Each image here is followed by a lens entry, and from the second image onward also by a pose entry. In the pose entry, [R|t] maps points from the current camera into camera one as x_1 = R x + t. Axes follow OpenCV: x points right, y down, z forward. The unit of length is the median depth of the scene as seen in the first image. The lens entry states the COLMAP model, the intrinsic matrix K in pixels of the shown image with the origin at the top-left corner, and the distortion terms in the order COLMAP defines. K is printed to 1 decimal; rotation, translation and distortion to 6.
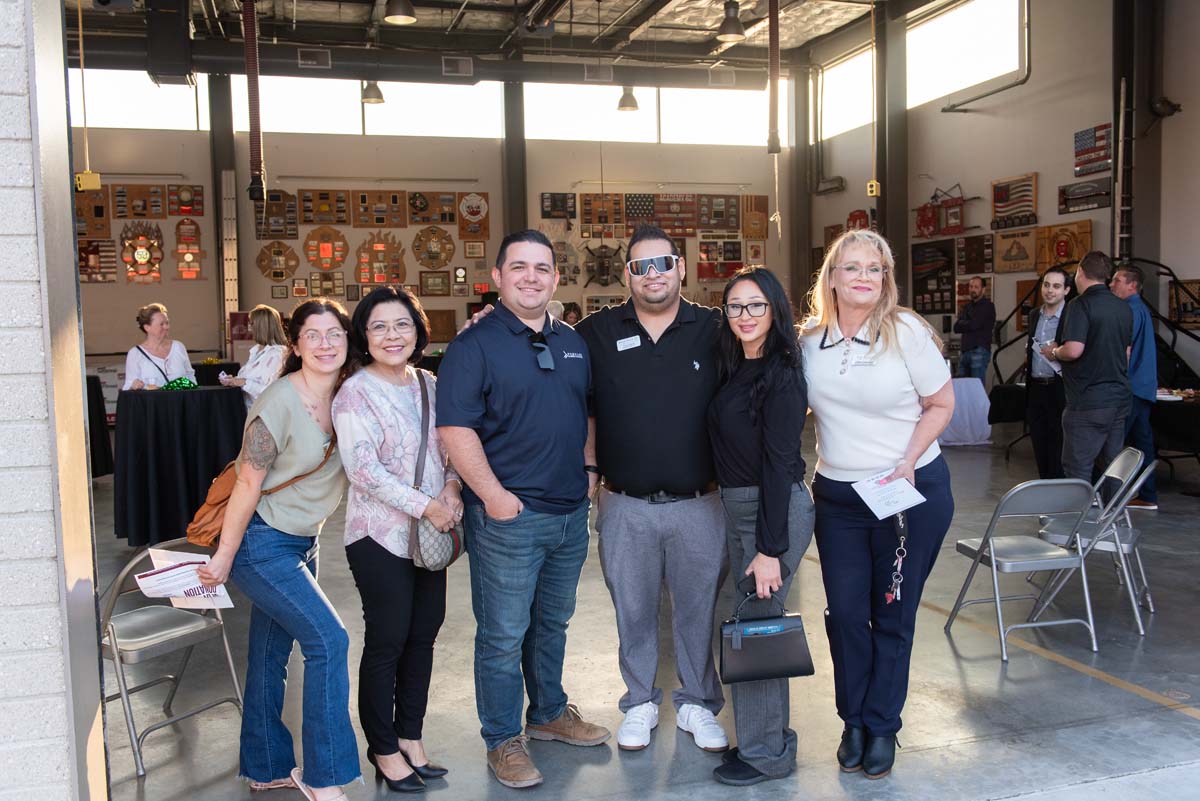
lens RADIAL K [[1050.5, 0, 604.2], [0, 1050.5, 401.0], [0, 0, 1]] dist [-0.015260, -0.006672]
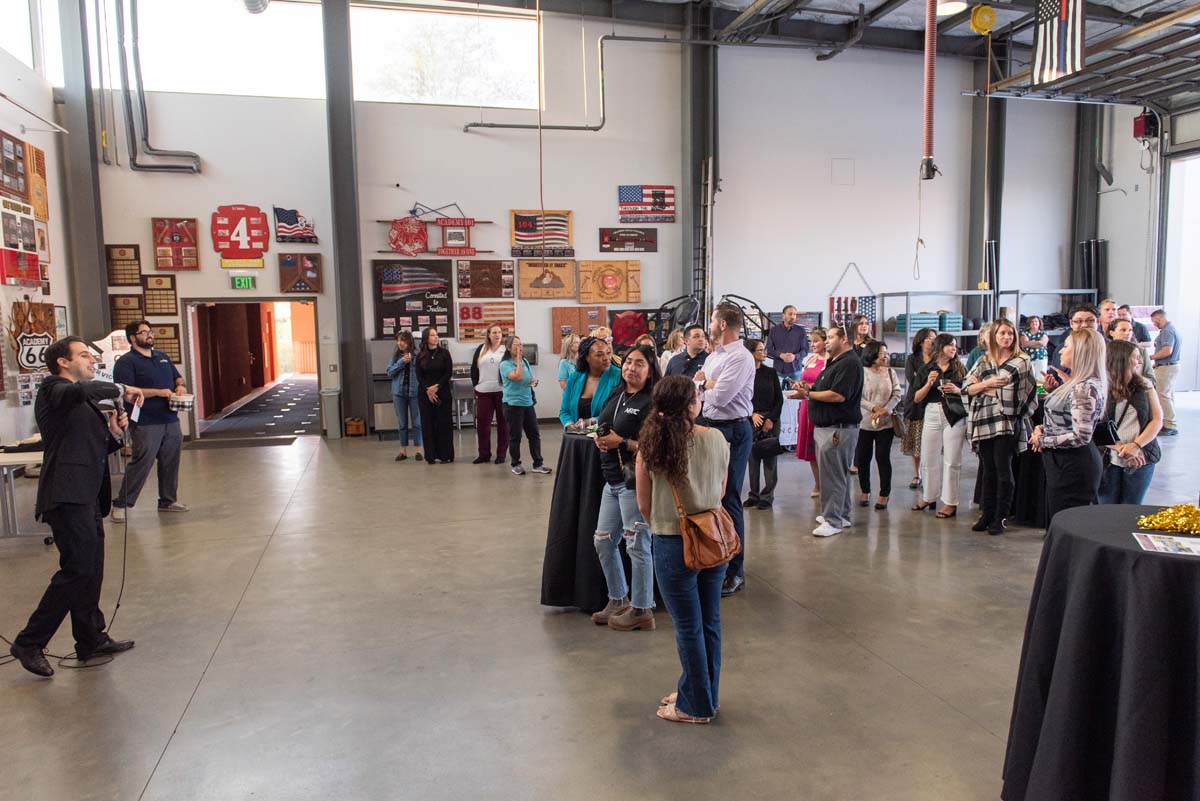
lens RADIAL K [[813.2, 0, 583.6], [0, 813.2, 393.8], [0, 0, 1]] dist [0.010729, -0.009466]
pose [[0.047159, -0.075552, 0.996026, -0.384868], [0.085899, 0.993748, 0.071312, -0.069894], [-0.995187, 0.082194, 0.053354, 0.786905]]
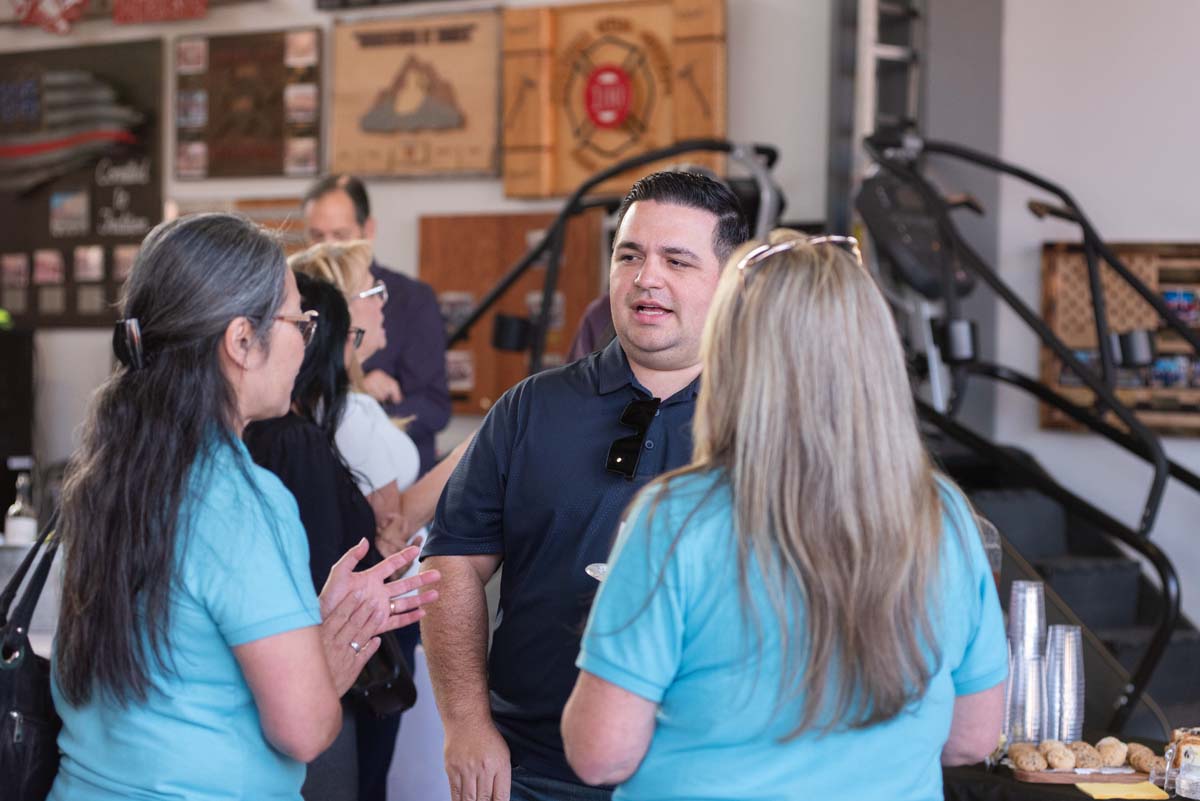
lens RADIAL K [[3085.5, 0, 602.6], [0, 3085.5, 403.6], [0, 0, 1]] dist [-0.088204, 0.000000]
pose [[0.862285, 0.032853, 0.505357, 0.047520], [-0.004428, 0.998345, -0.057346, -0.022174], [-0.506404, 0.047211, 0.861003, 0.284354]]
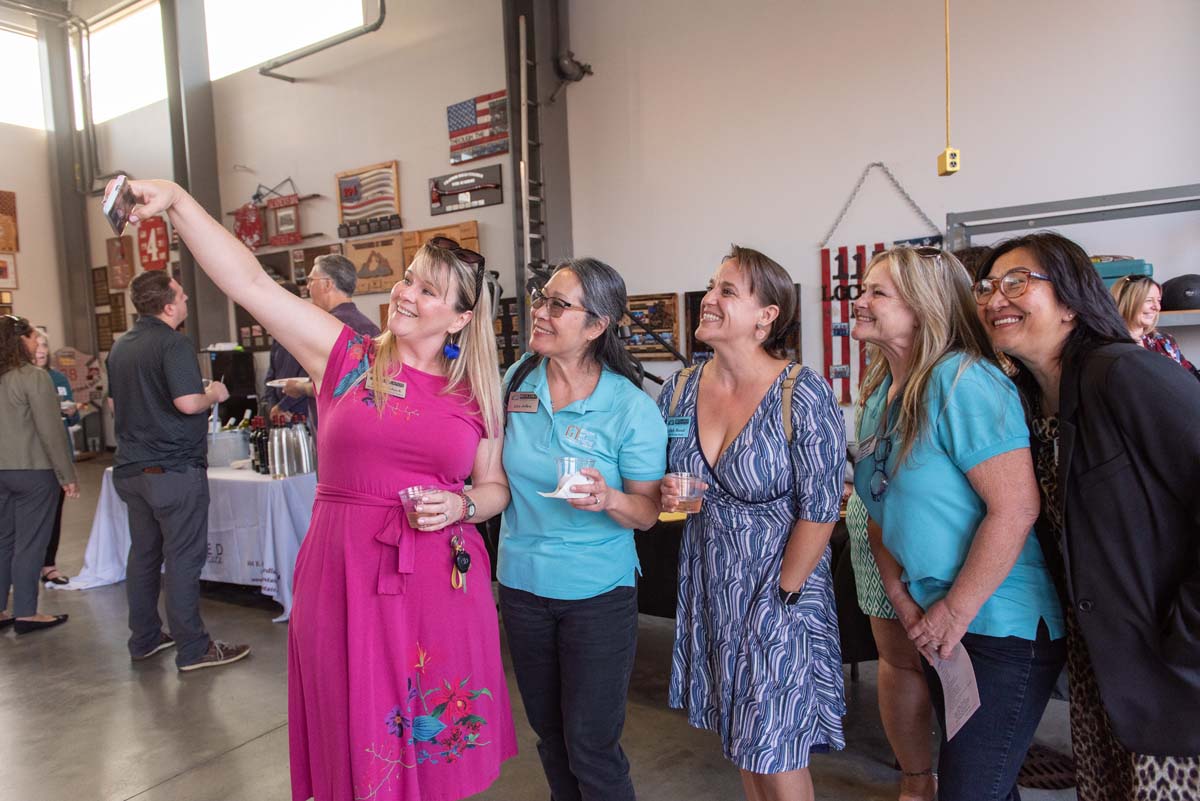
lens RADIAL K [[813.2, 0, 596.4], [0, 813.2, 404.7], [0, 0, 1]] dist [0.010729, -0.009466]
pose [[0.764950, -0.057196, 0.641546, 0.111362], [0.072344, 0.997376, 0.002660, -0.027395], [-0.640014, 0.044377, 0.767080, 0.381131]]
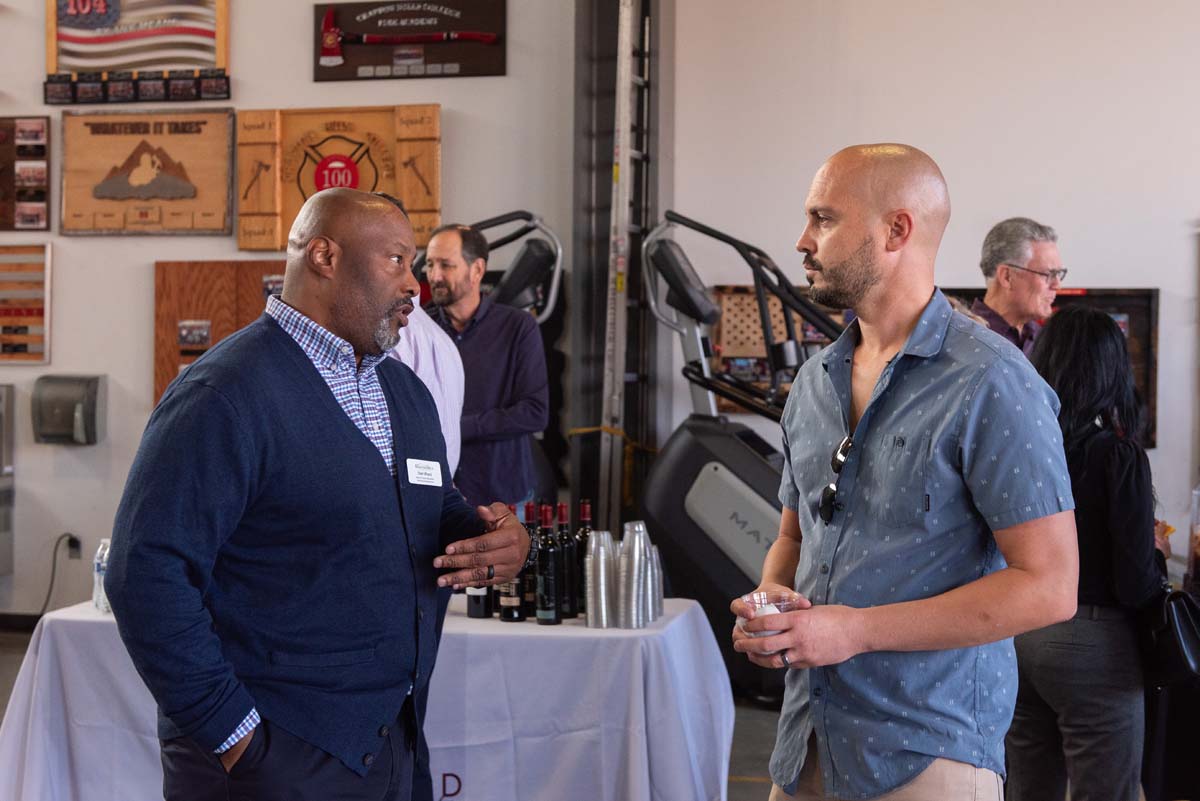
lens RADIAL K [[1812.2, 0, 579.8], [0, 1812.2, 370.1], [0, 0, 1]] dist [0.012328, 0.000000]
pose [[0.498761, 0.026930, 0.866321, -0.039351], [0.041284, 0.997645, -0.054780, -0.034974], [-0.865756, 0.063088, 0.496474, 0.499824]]
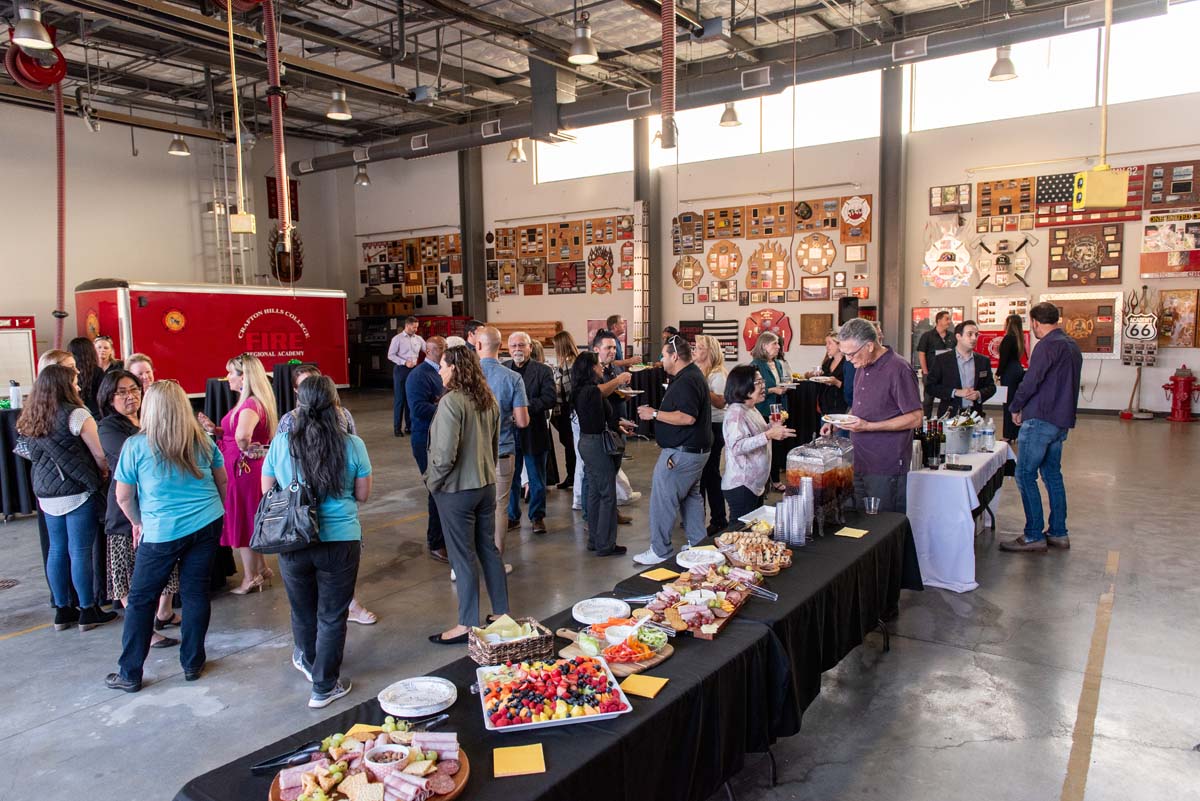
lens RADIAL K [[813.2, 0, 599.2], [0, 813.2, 407.7], [0, 0, 1]] dist [0.010729, -0.009466]
pose [[0.630215, 0.098552, -0.770140, 0.366704], [-0.050614, 0.995016, 0.085910, -0.056670], [0.774769, -0.015163, 0.632063, 0.346123]]
